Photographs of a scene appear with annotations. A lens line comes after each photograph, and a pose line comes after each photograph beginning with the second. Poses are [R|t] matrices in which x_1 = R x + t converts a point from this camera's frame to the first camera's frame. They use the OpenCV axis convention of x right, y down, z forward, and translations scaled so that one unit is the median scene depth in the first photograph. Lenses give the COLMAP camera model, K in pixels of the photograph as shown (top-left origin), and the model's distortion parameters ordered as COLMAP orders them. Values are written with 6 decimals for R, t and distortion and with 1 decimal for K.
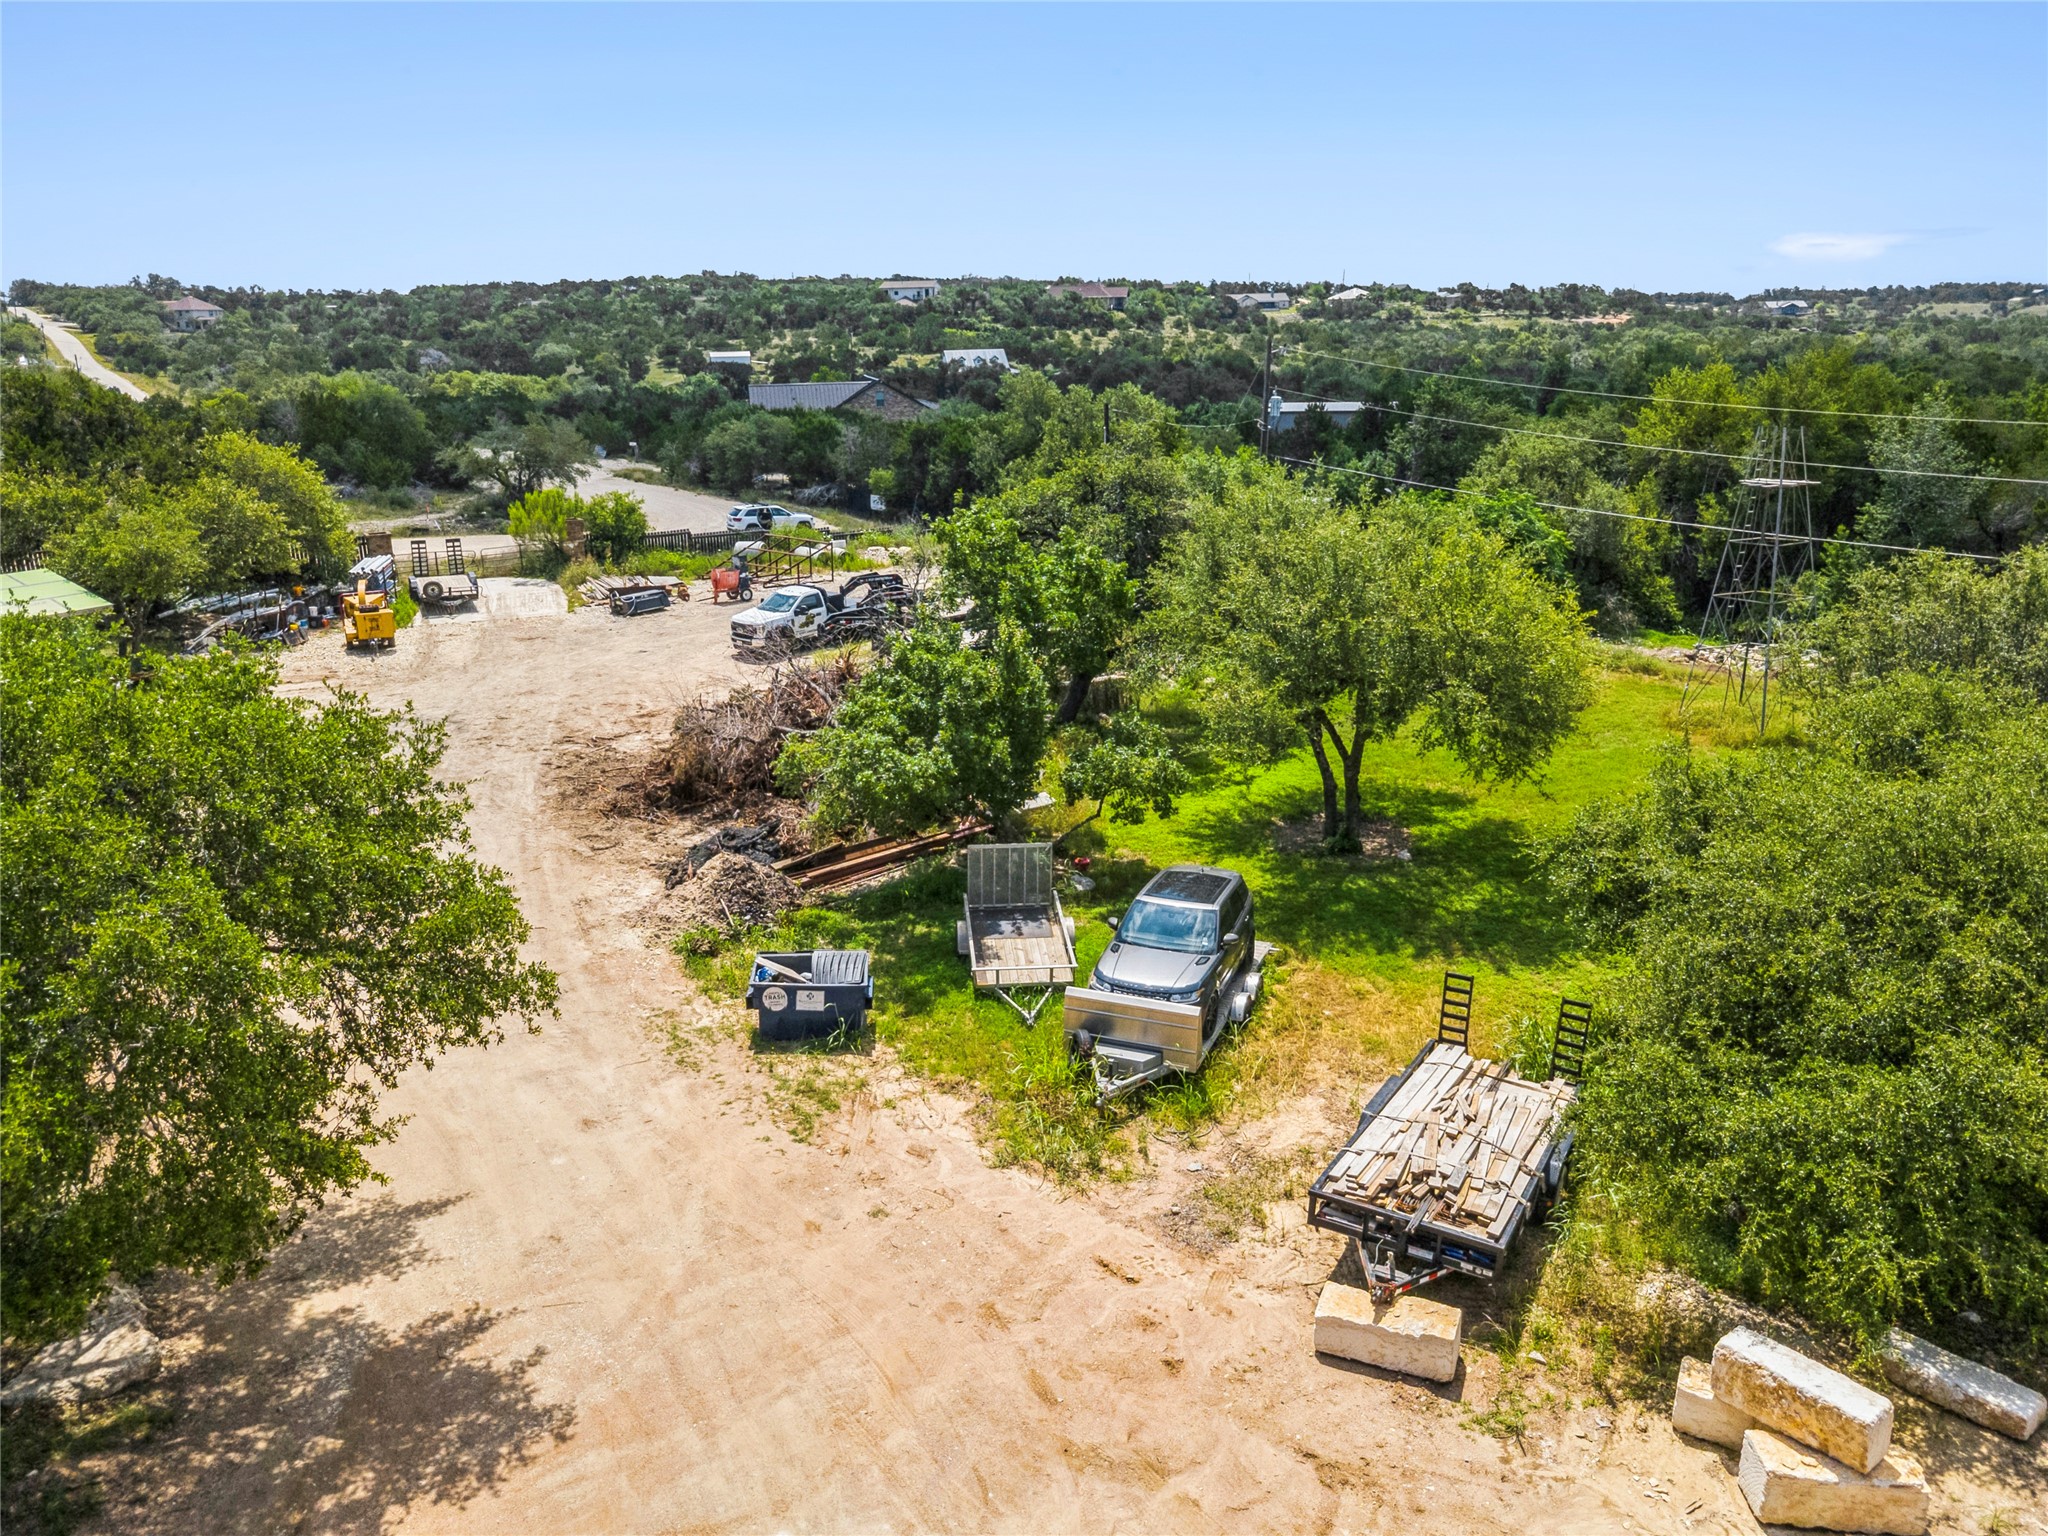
lens RADIAL K [[1519.9, 0, 1024.0], [0, 1519.9, 768.0], [0, 0, 1]] dist [-0.010790, -0.008313]
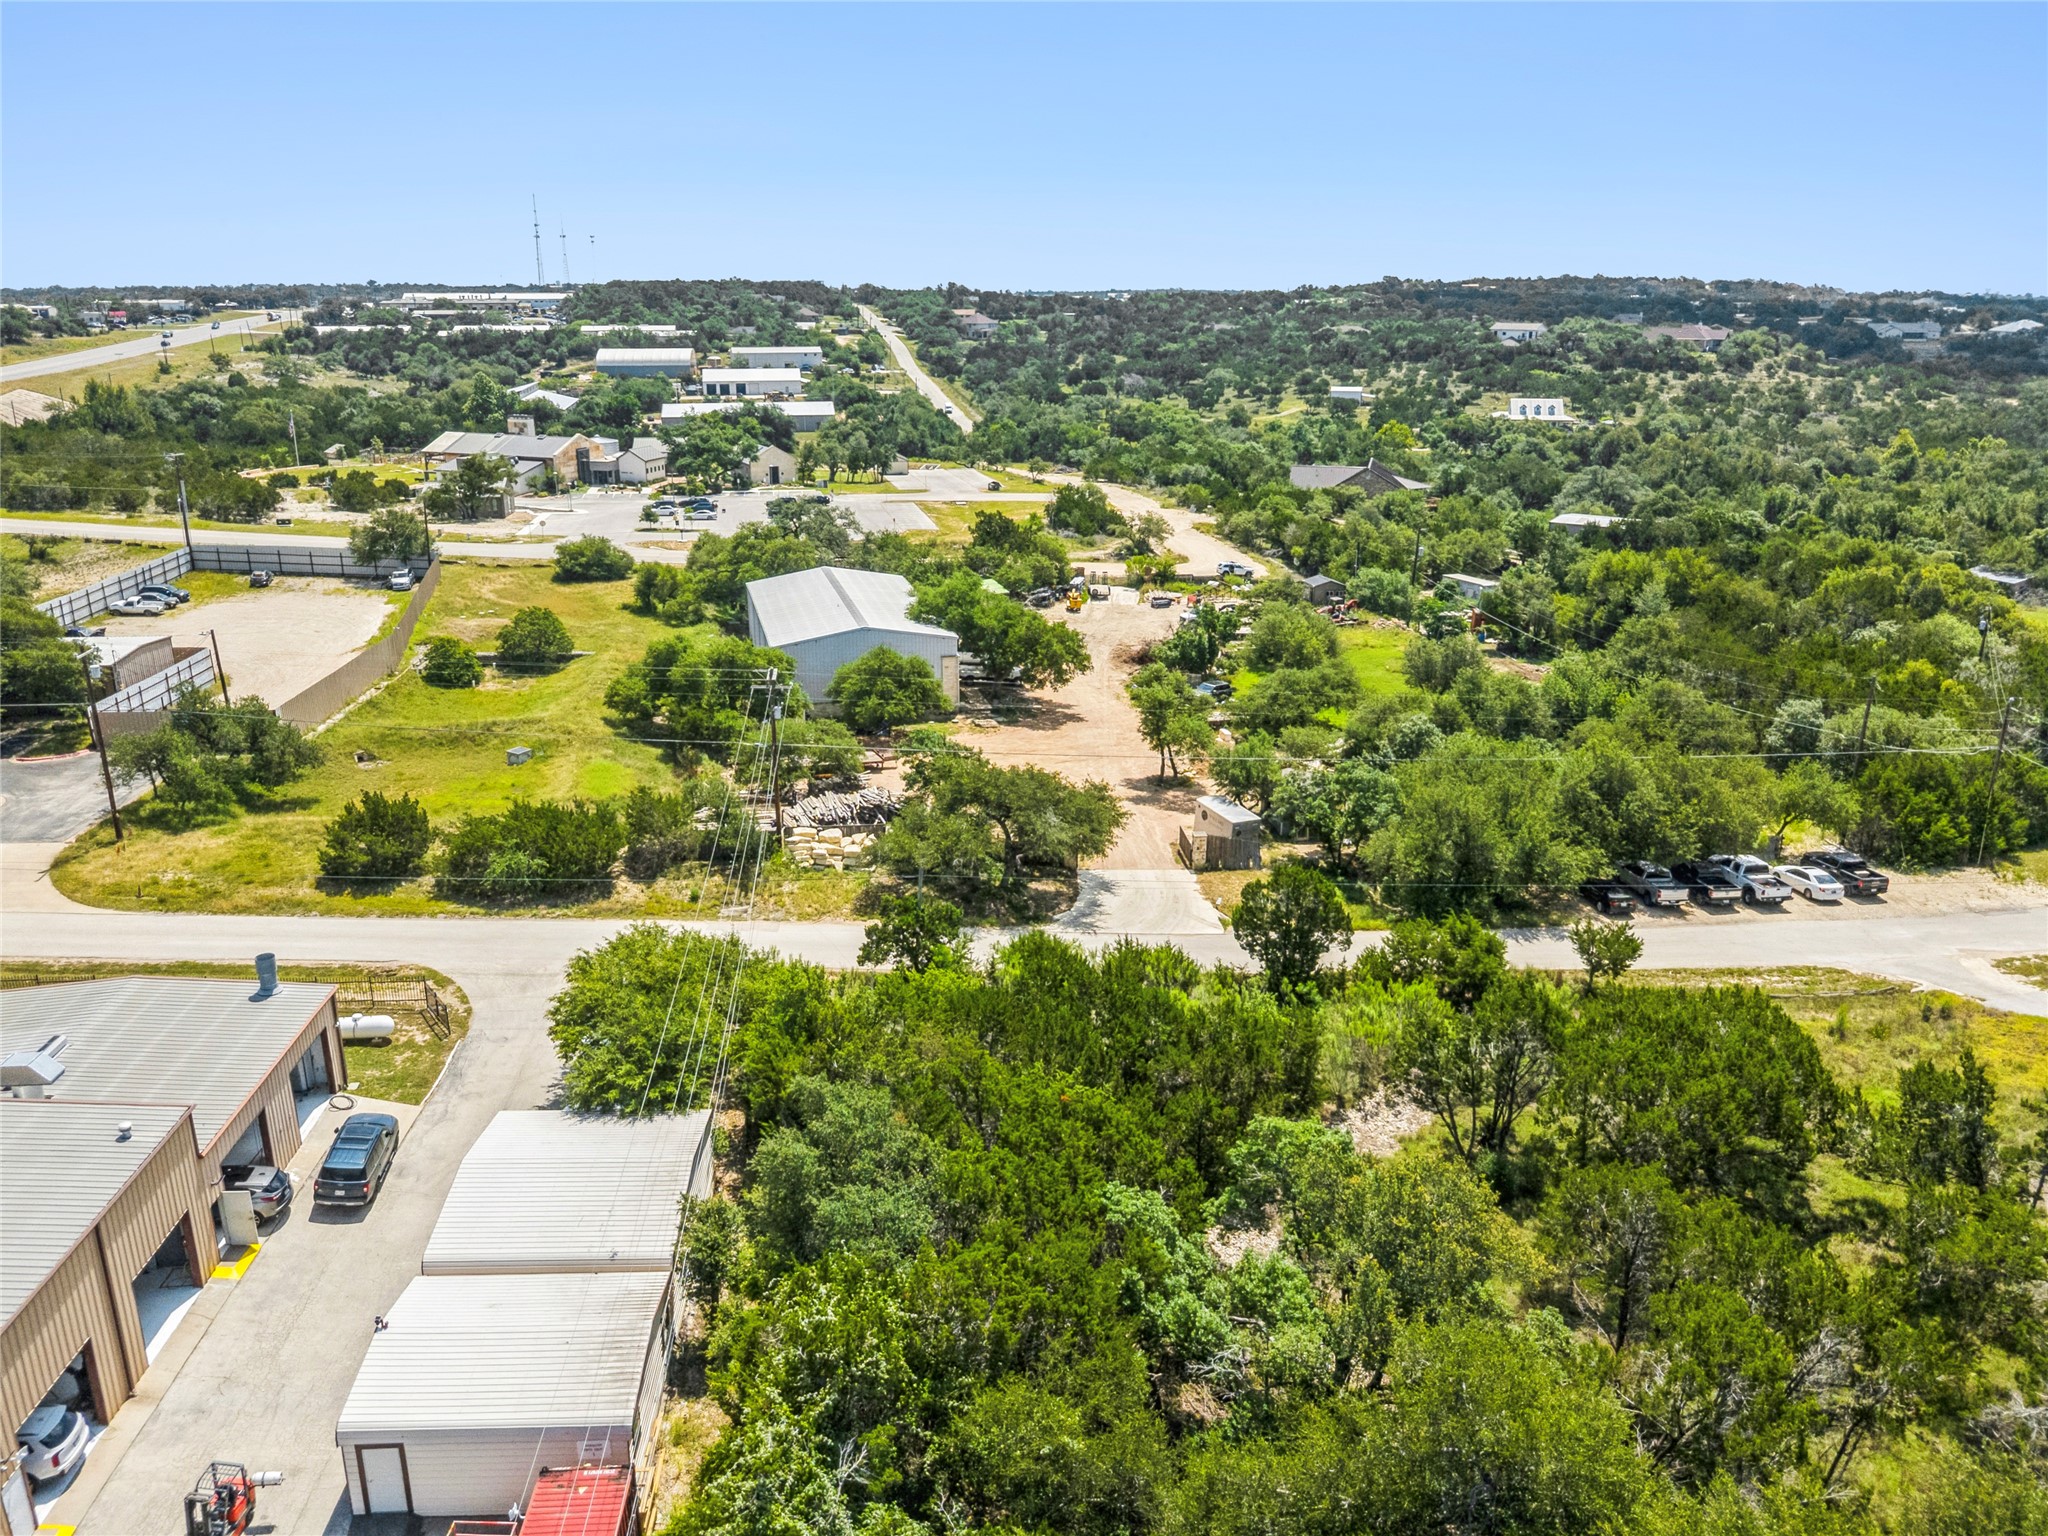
lens RADIAL K [[1519.9, 0, 1024.0], [0, 1519.9, 768.0], [0, 0, 1]] dist [-0.010790, -0.008313]
pose [[0.904458, 0.156440, -0.396841, 0.127267], [-0.144125, 0.987685, 0.060876, 0.011098], [0.401477, 0.002135, 0.915866, -0.315061]]
